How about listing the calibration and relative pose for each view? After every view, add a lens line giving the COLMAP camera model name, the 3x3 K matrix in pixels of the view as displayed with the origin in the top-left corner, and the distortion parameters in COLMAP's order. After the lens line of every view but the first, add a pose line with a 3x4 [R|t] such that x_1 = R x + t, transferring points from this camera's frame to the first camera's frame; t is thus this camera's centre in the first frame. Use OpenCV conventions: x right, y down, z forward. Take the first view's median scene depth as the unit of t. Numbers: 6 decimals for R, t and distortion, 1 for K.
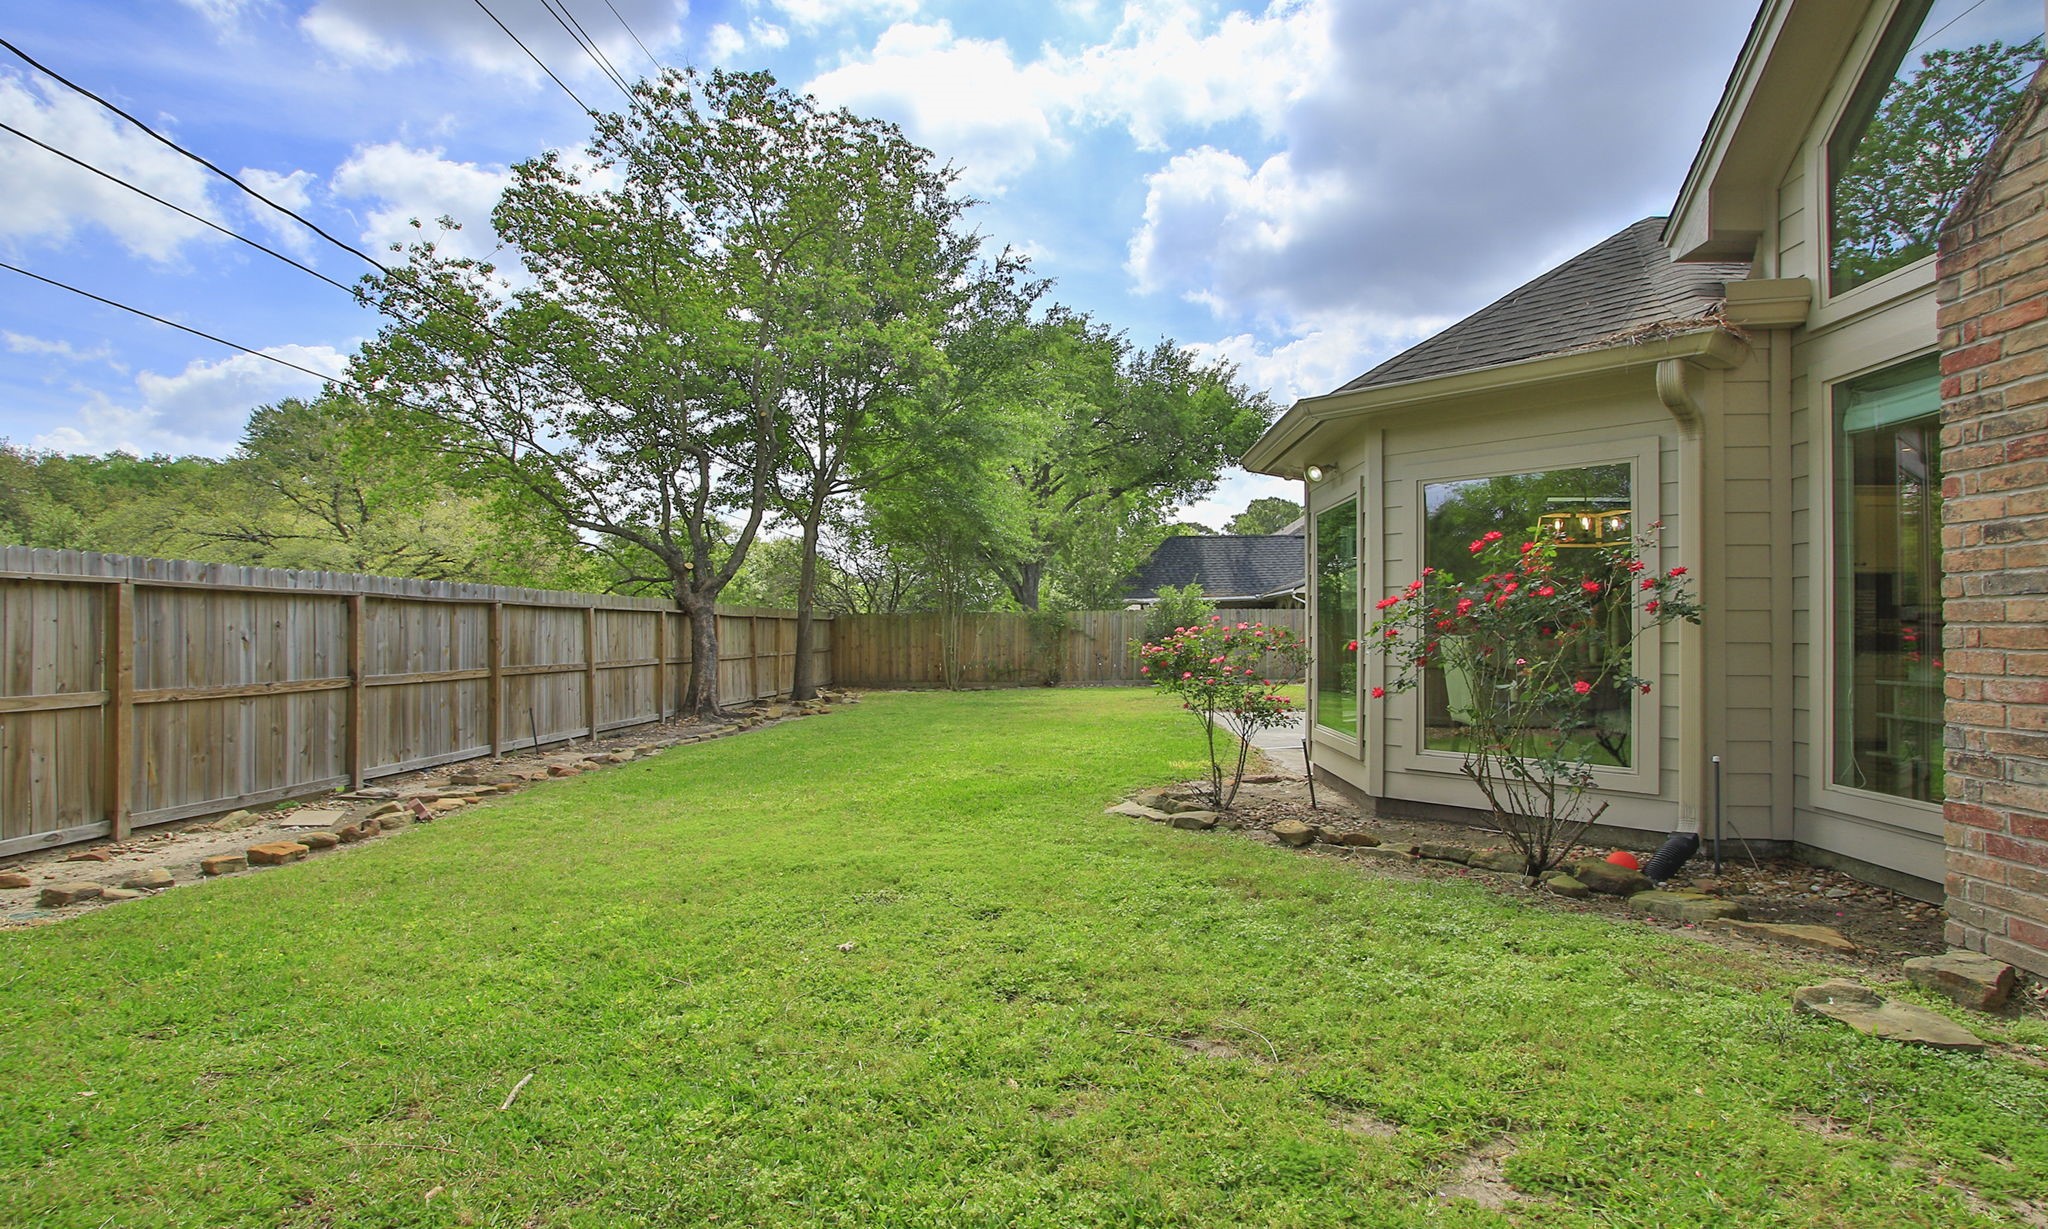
lens RADIAL K [[1086.8, 0, 1024.0], [0, 1086.8, 614.5], [0, 0, 1]] dist [-0.004072, -0.000158]
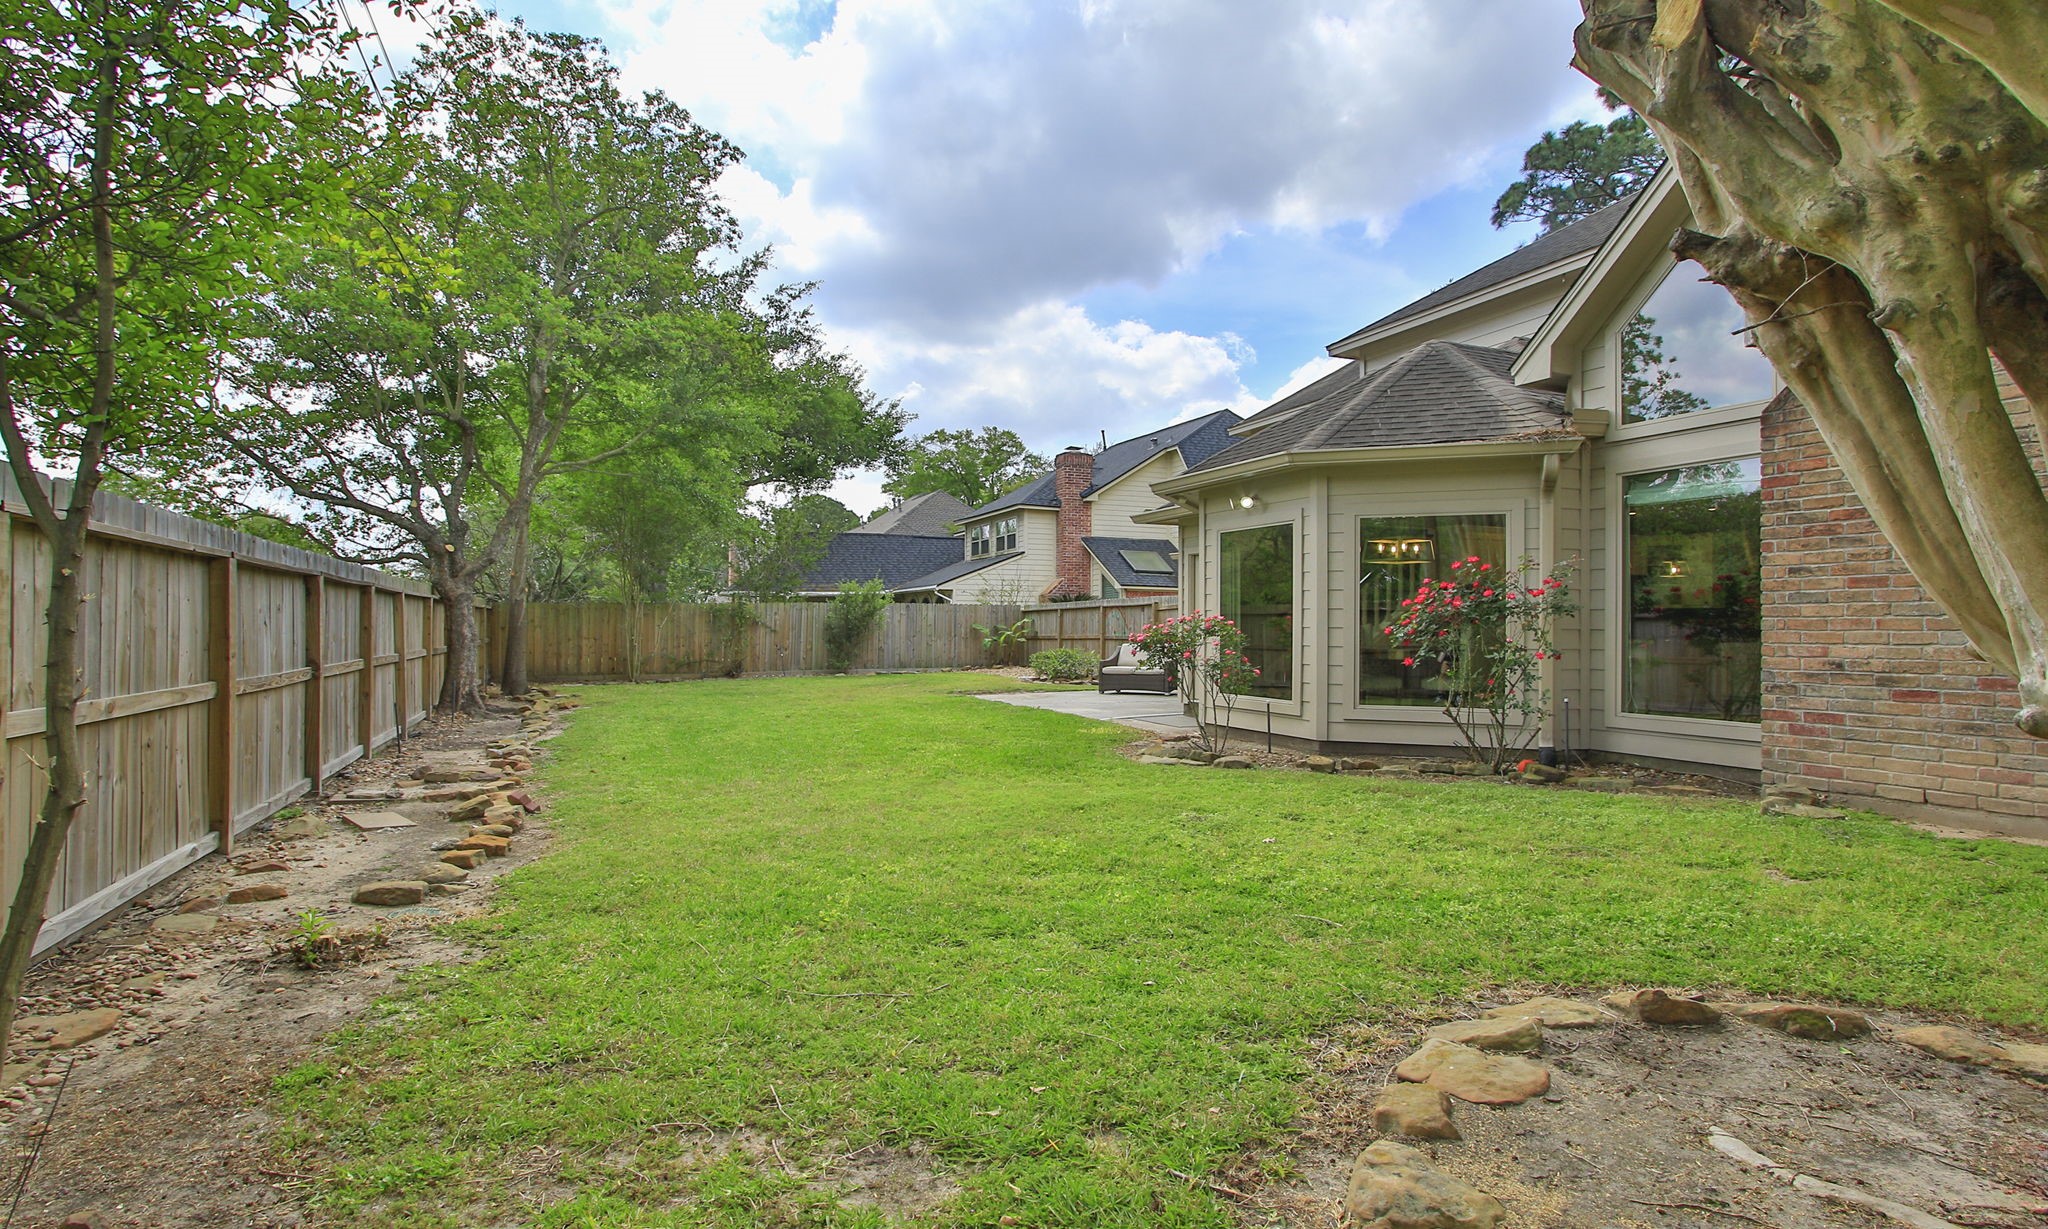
lens RADIAL K [[1086.8, 0, 1024.0], [0, 1086.8, 614.5], [0, 0, 1]] dist [-0.004072, -0.000158]
pose [[0.892125, 0.008413, 0.451711, -0.642879], [-0.010917, 0.999936, 0.002938, 0.006660], [-0.451657, -0.007552, 0.892160, -0.068130]]
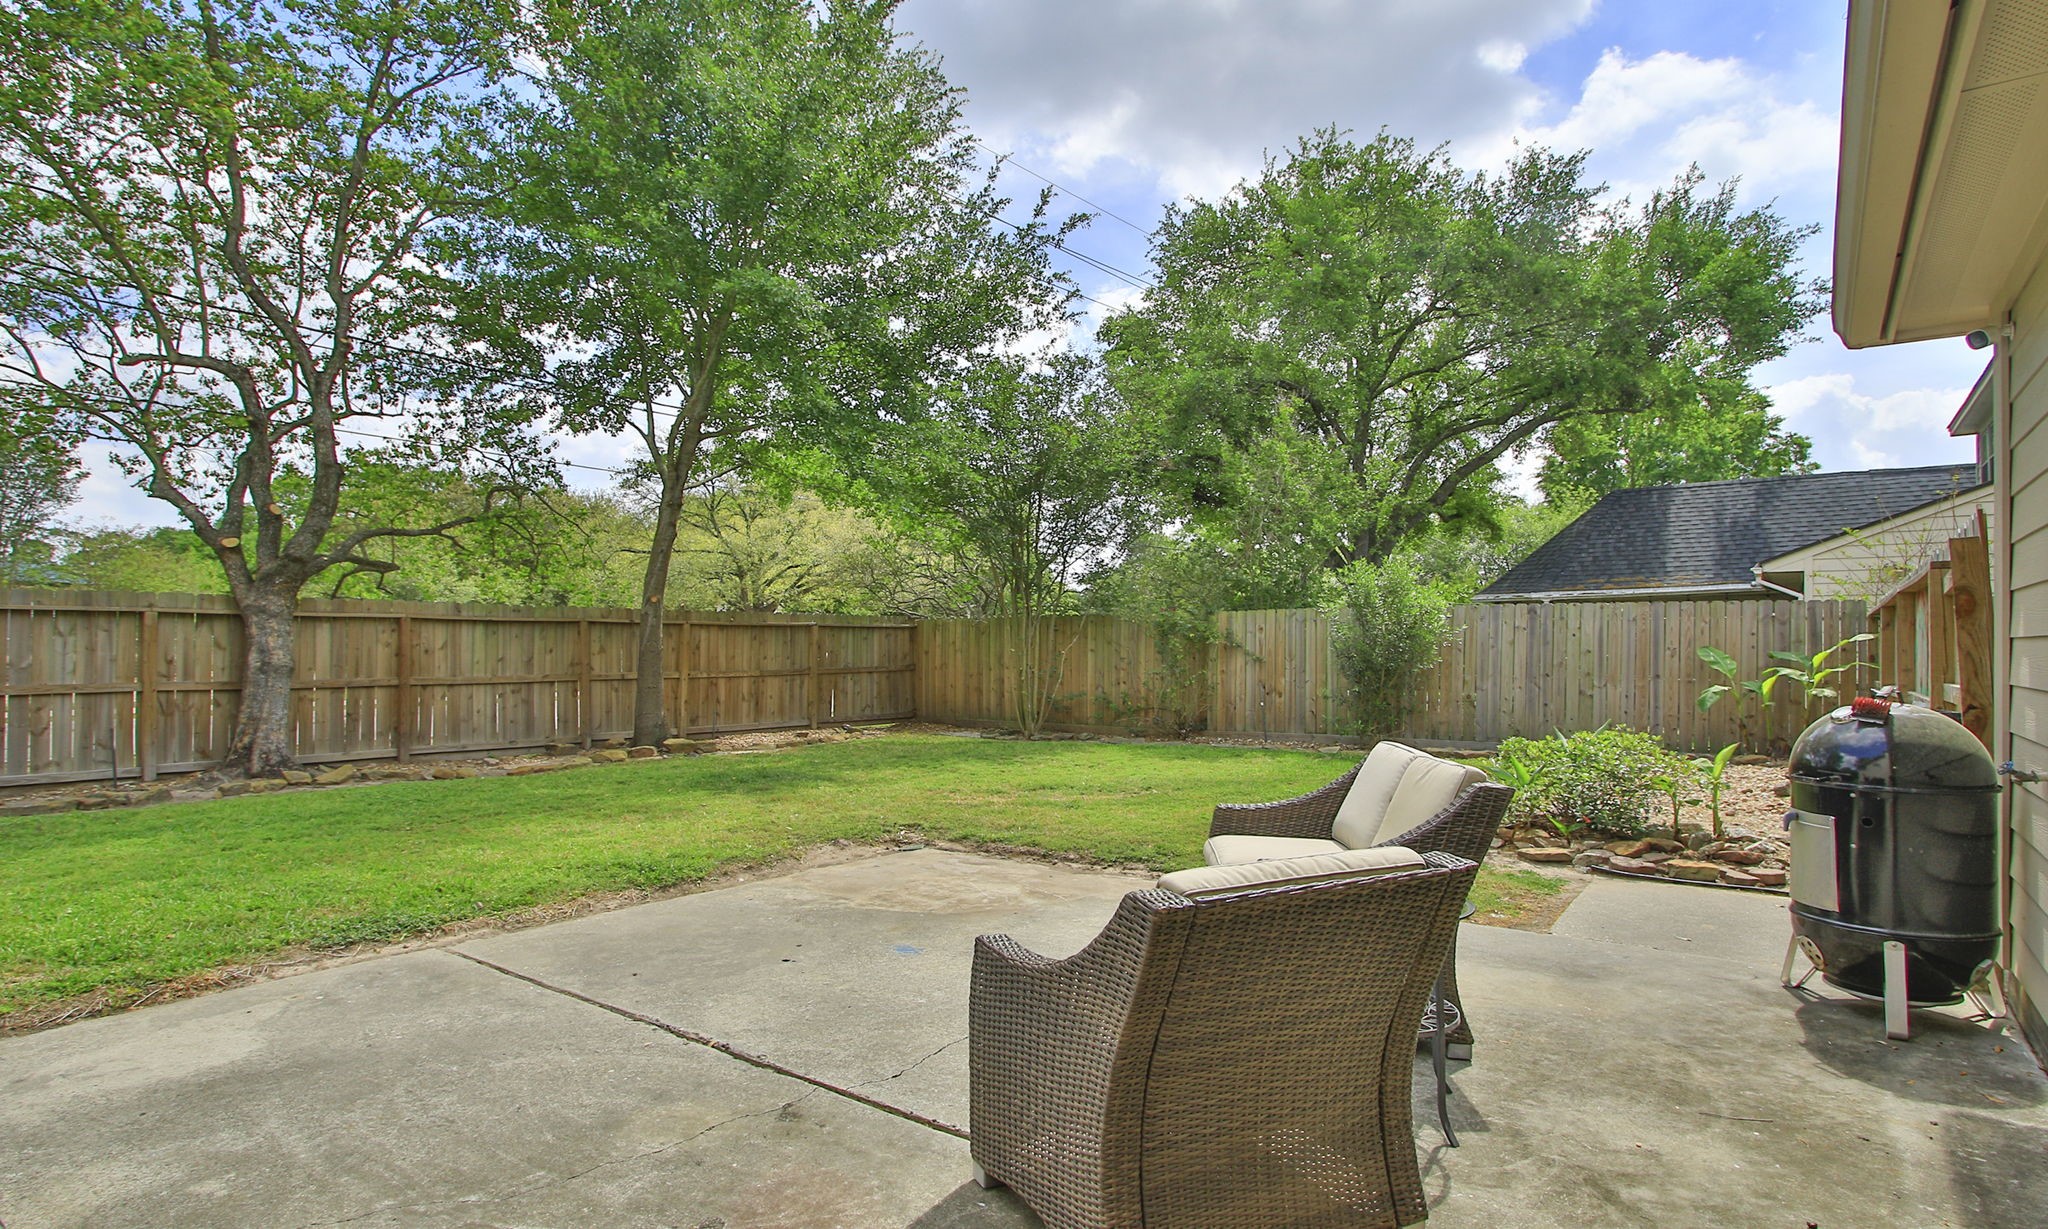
lens RADIAL K [[1086.8, 0, 1024.0], [0, 1086.8, 614.5], [0, 0, 1]] dist [-0.004072, -0.000158]
pose [[0.843994, -0.010093, -0.536257, 0.889880], [0.003908, 0.999912, -0.012668, 0.020056], [0.536338, 0.008596, 0.843959, 1.525422]]
